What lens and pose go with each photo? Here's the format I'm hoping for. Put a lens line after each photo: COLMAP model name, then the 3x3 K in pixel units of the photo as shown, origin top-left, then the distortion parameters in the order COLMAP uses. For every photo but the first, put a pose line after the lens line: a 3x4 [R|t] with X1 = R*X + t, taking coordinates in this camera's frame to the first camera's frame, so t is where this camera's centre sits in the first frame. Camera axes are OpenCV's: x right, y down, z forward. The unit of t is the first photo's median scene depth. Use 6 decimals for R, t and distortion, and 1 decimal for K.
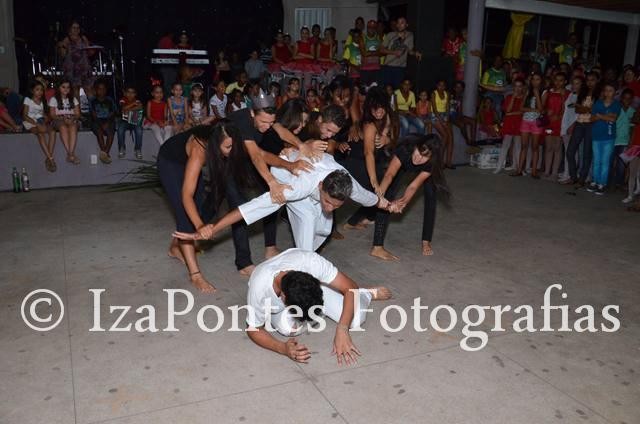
lens RADIAL K [[570.3, 0, 313.7], [0, 570.3, 214.4], [0, 0, 1]] dist [-0.050416, 0.019517]
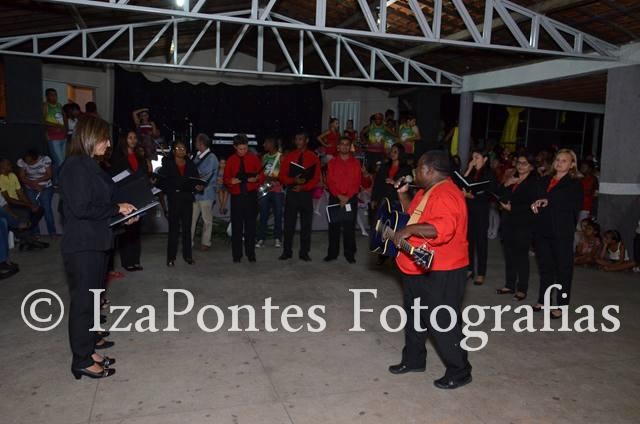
lens RADIAL K [[526.2, 0, 315.7], [0, 526.2, 218.9], [0, 0, 1]] dist [-0.013939, 0.024421]
pose [[0.991912, 0.028498, -0.123688, 0.135891], [-0.042851, 0.992444, -0.114975, 0.042902], [0.119477, 0.119345, 0.985638, -0.184325]]
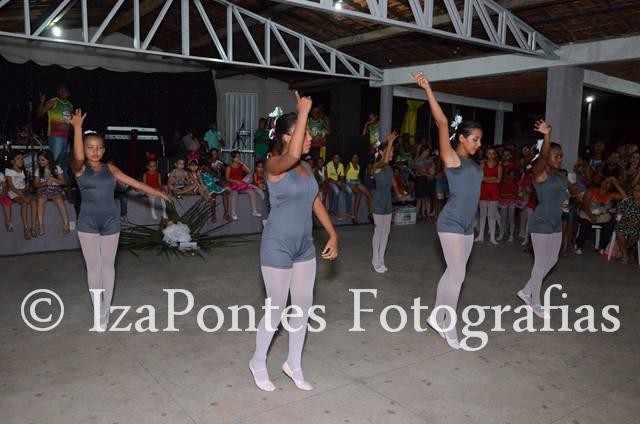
lens RADIAL K [[526.2, 0, 313.4], [0, 526.2, 214.7], [0, 0, 1]] dist [-0.013939, 0.024421]
pose [[0.978904, -0.025013, 0.202784, -0.135022], [0.047741, 0.993006, -0.107977, 0.012753], [-0.198665, 0.115380, 0.973252, -0.079306]]
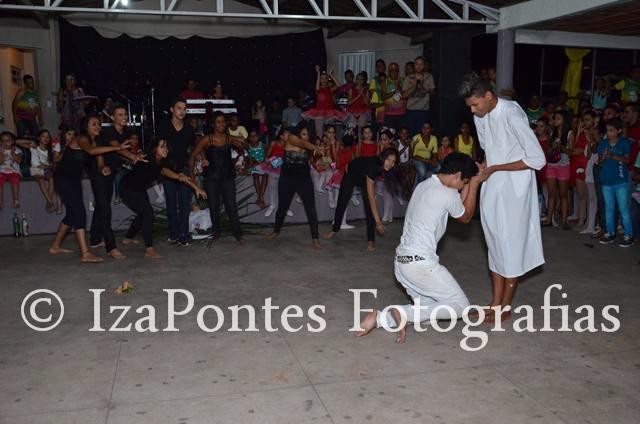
lens RADIAL K [[625.2, 0, 318.9], [0, 625.2, 212.0], [0, 0, 1]] dist [-0.024109, 0.000000]
pose [[0.981789, 0.002950, -0.189952, 0.226458], [-0.022146, 0.994840, -0.099010, 0.015818], [0.188679, 0.101414, 0.976788, -0.026287]]
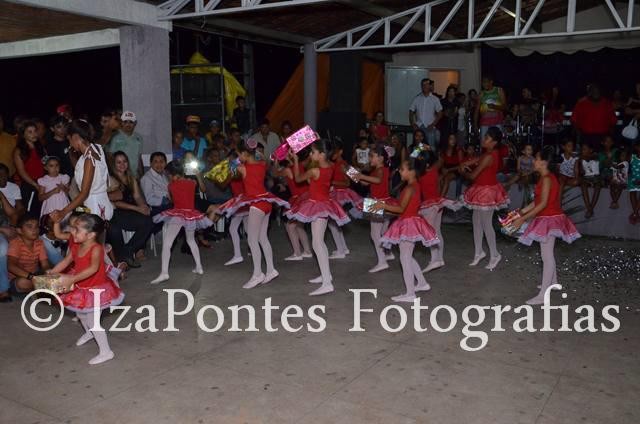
lens RADIAL K [[596.2, 0, 324.7], [0, 596.2, 224.2], [0, 0, 1]] dist [-0.016753, 0.000000]
pose [[0.547622, 0.122558, -0.827701, 0.567046], [-0.199056, 0.979897, 0.013395, -0.009123], [0.812704, 0.157423, 0.561009, 0.039649]]
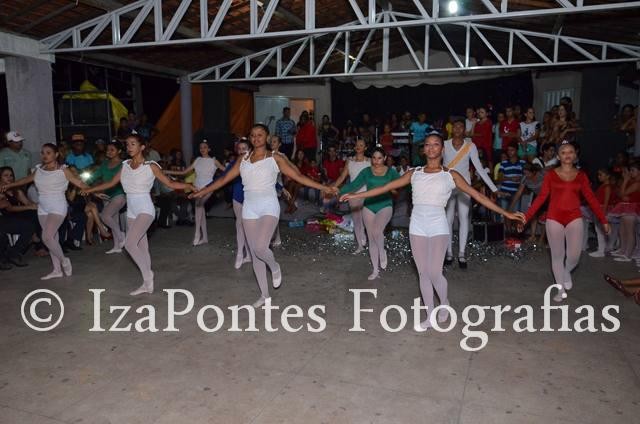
lens RADIAL K [[506.0, 0, 317.6], [0, 506.0, 219.4], [0, 0, 1]] dist [-0.002307, 0.001511]
pose [[0.688406, 0.092120, -0.719452, 0.664040], [-0.169796, 0.984808, -0.036372, -0.010759], [0.705172, 0.147198, 0.693589, 0.061998]]
